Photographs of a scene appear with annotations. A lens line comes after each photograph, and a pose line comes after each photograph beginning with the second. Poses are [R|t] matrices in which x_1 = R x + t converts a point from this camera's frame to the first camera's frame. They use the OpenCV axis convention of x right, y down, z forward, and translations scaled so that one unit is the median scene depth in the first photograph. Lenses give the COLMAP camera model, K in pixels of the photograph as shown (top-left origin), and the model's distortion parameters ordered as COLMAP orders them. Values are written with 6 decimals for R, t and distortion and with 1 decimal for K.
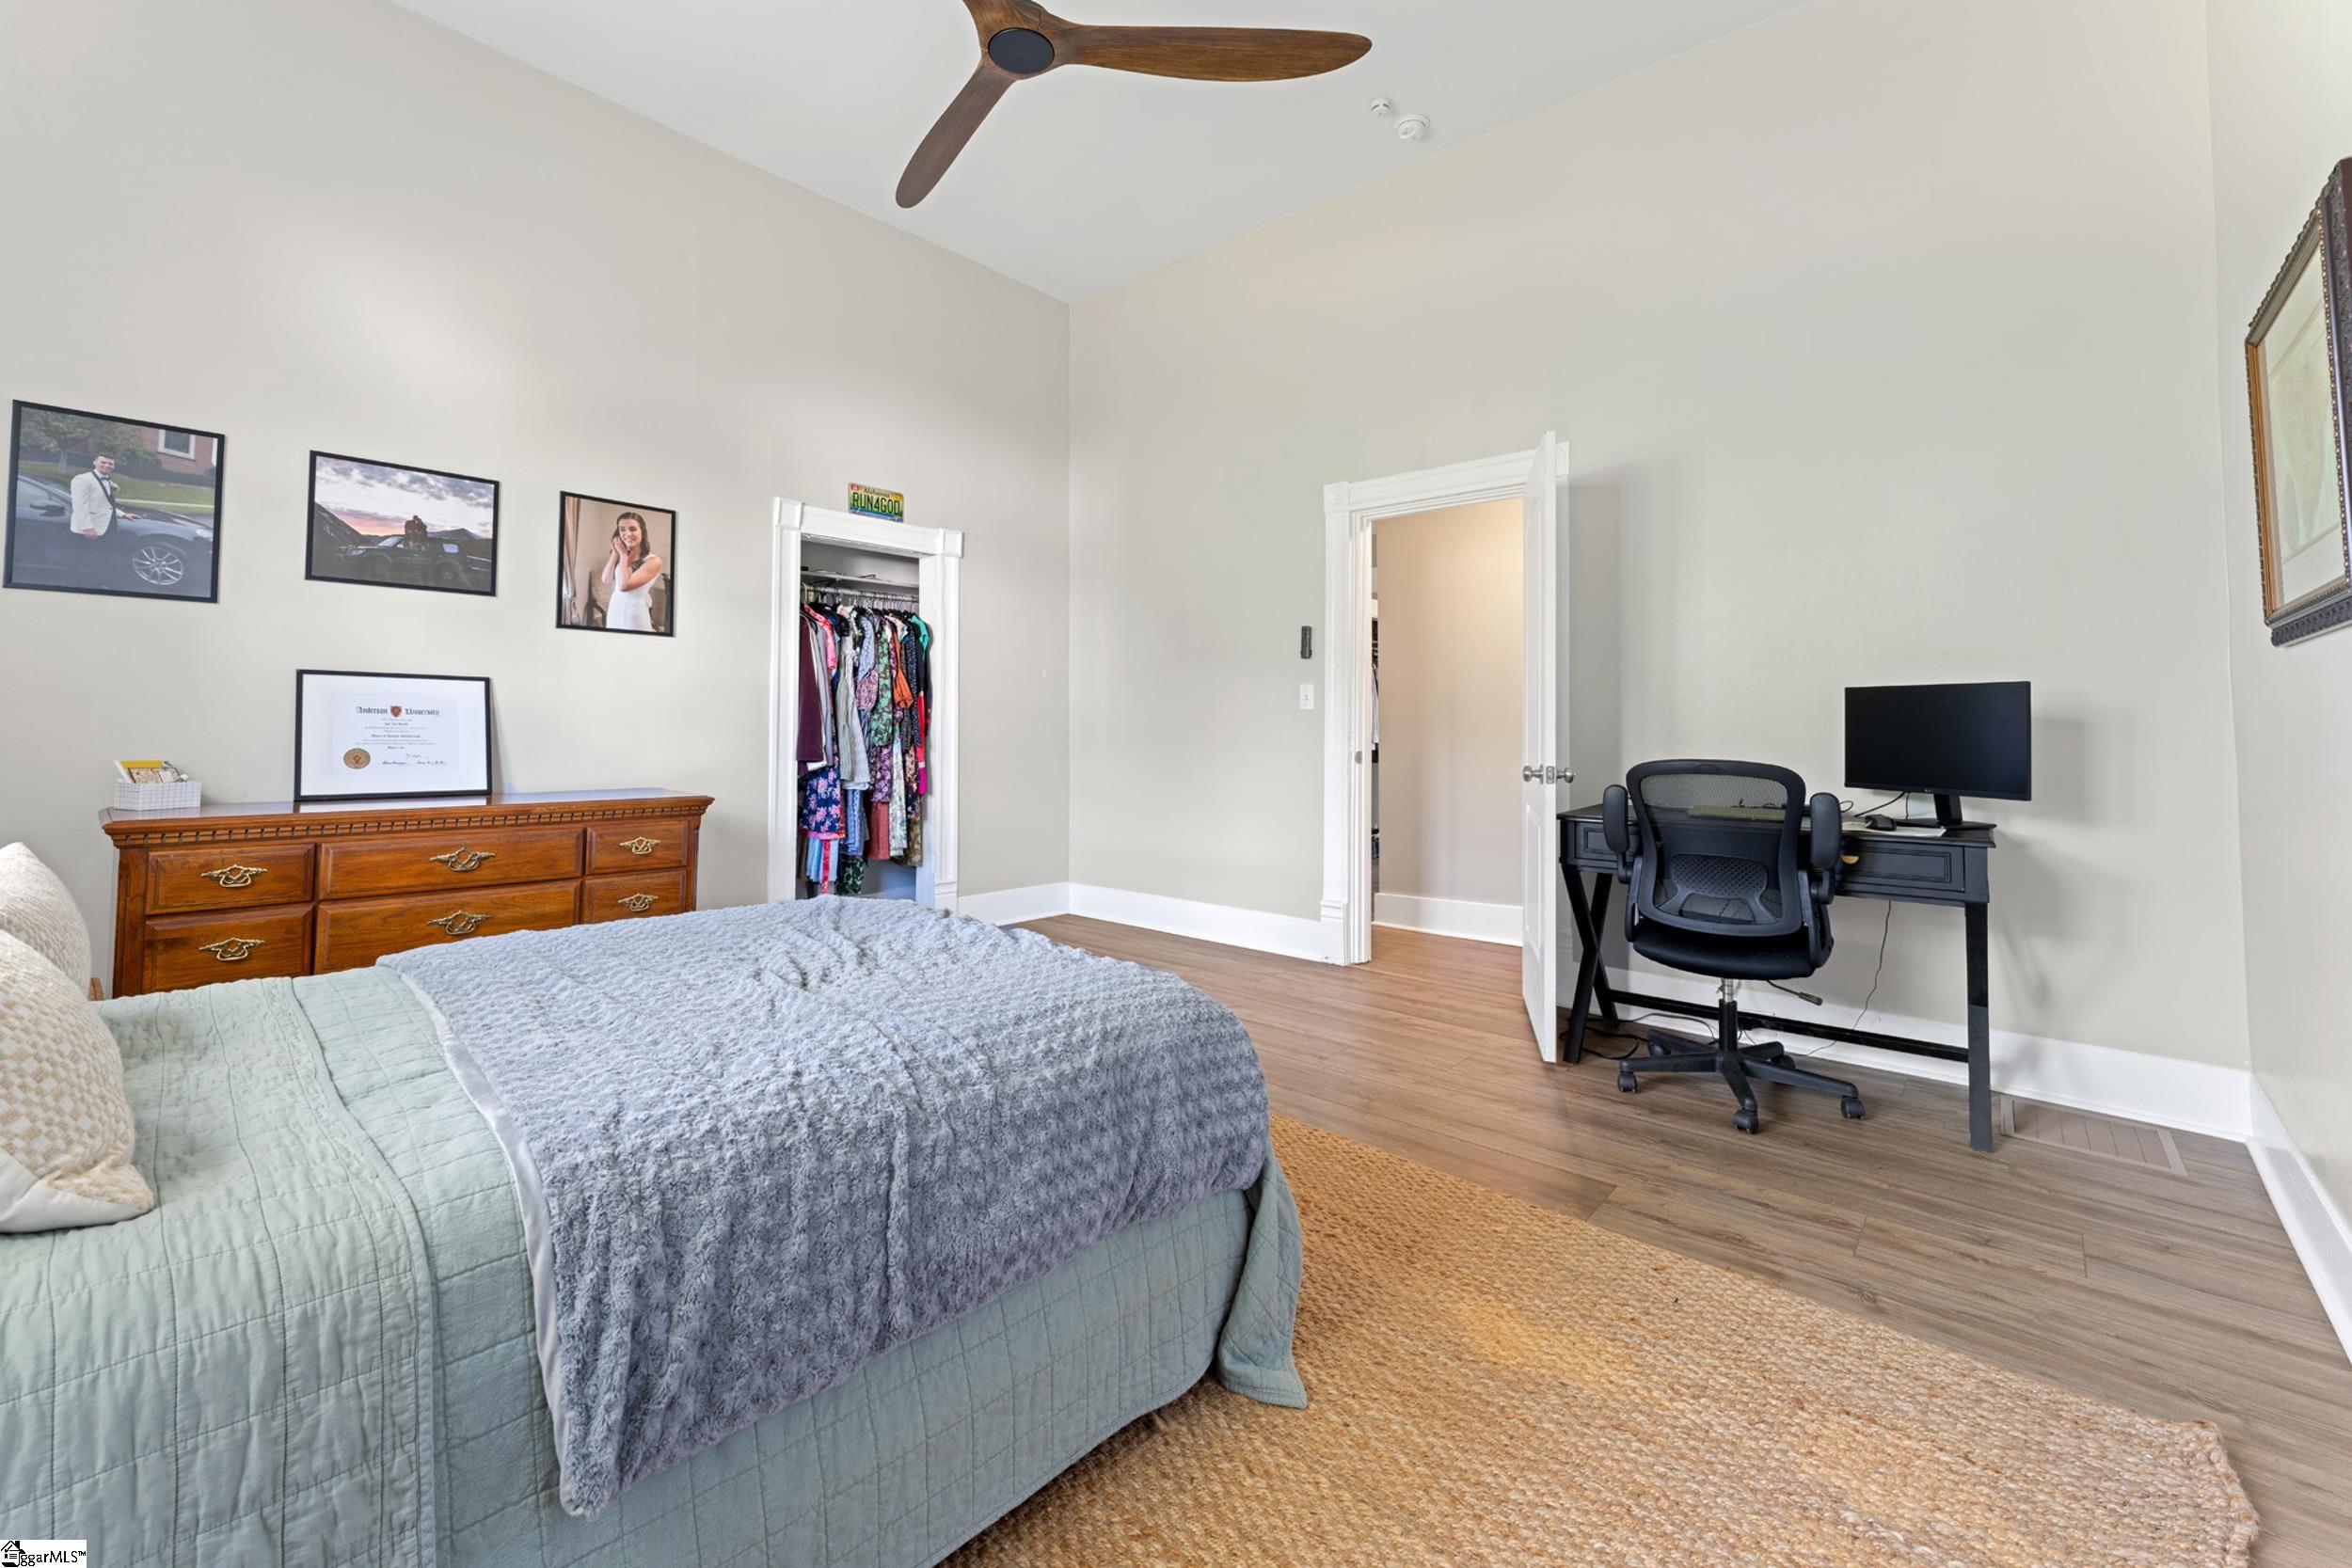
lens RADIAL K [[943.1, 0, 1177.8], [0, 943.1, 721.2], [0, 0, 1]] dist [0.000411, 0.000070]
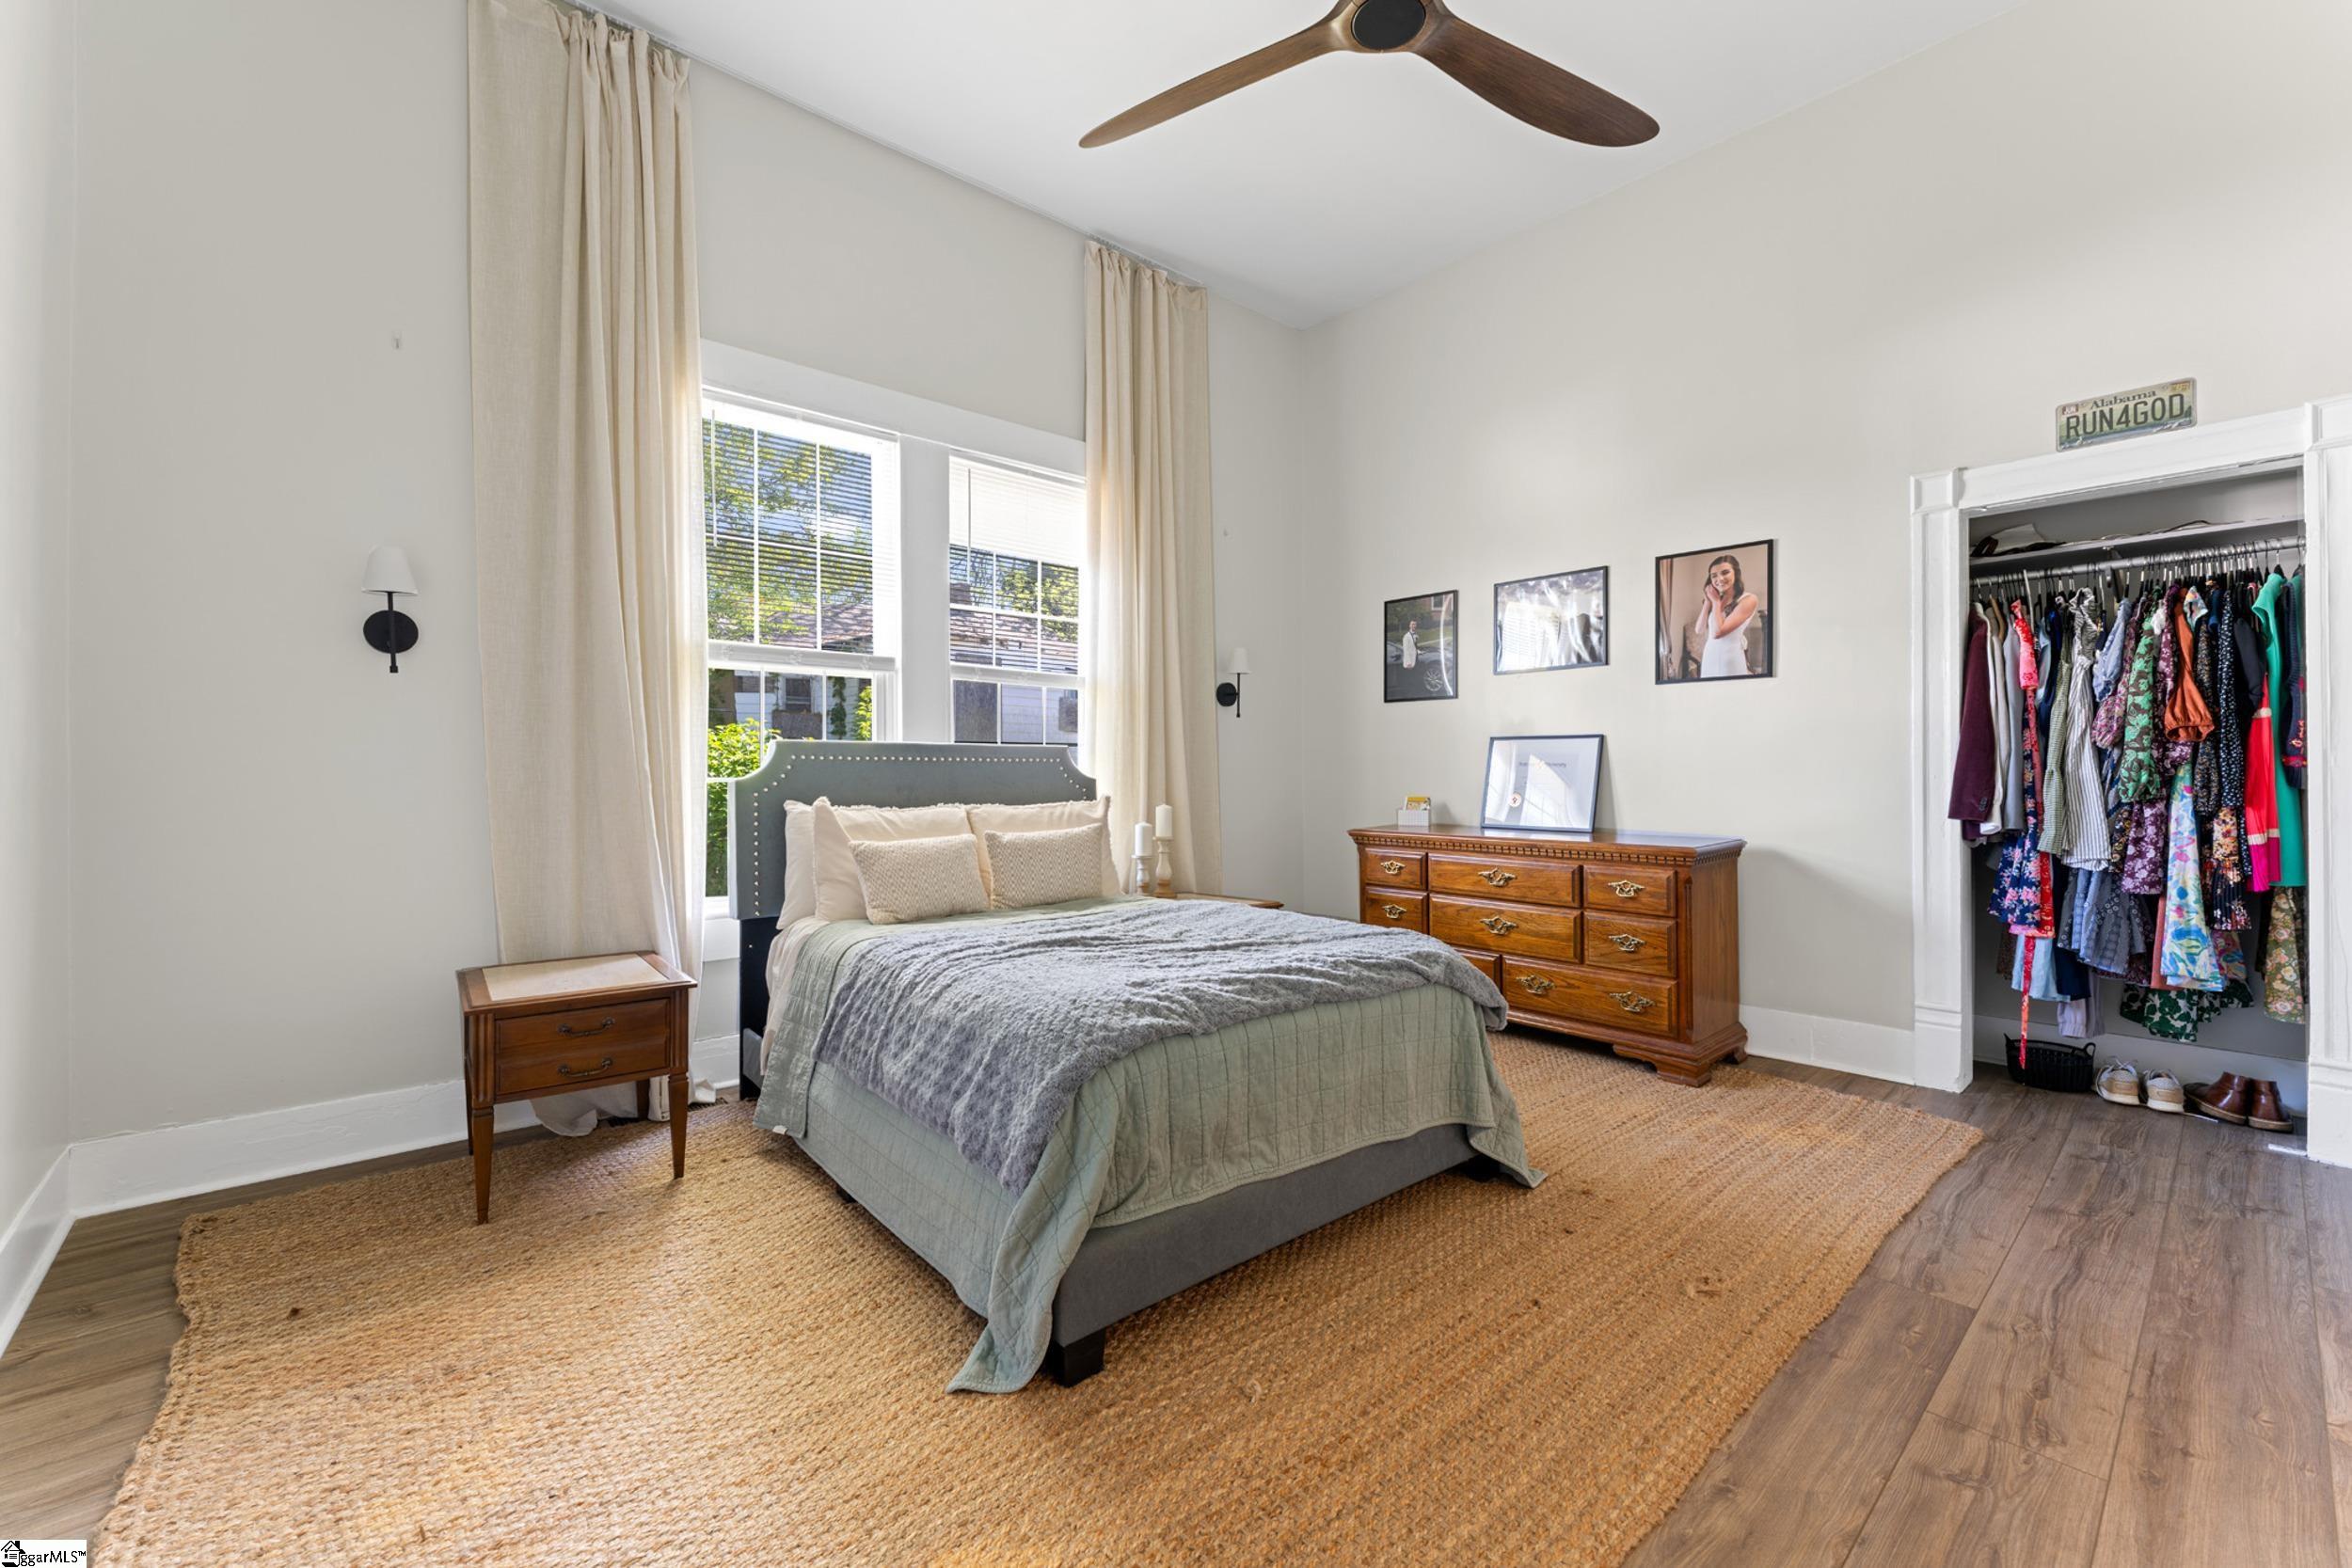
lens RADIAL K [[958.8, 0, 1176.0], [0, 958.8, 784.0], [0, 0, 1]] dist [-0.000432, -0.000135]
pose [[-0.107431, 0.000904, -0.994212, 0.461284], [0.007620, 0.999971, 0.000086, 0.010517], [0.994183, -0.007567, -0.107435, 0.530092]]
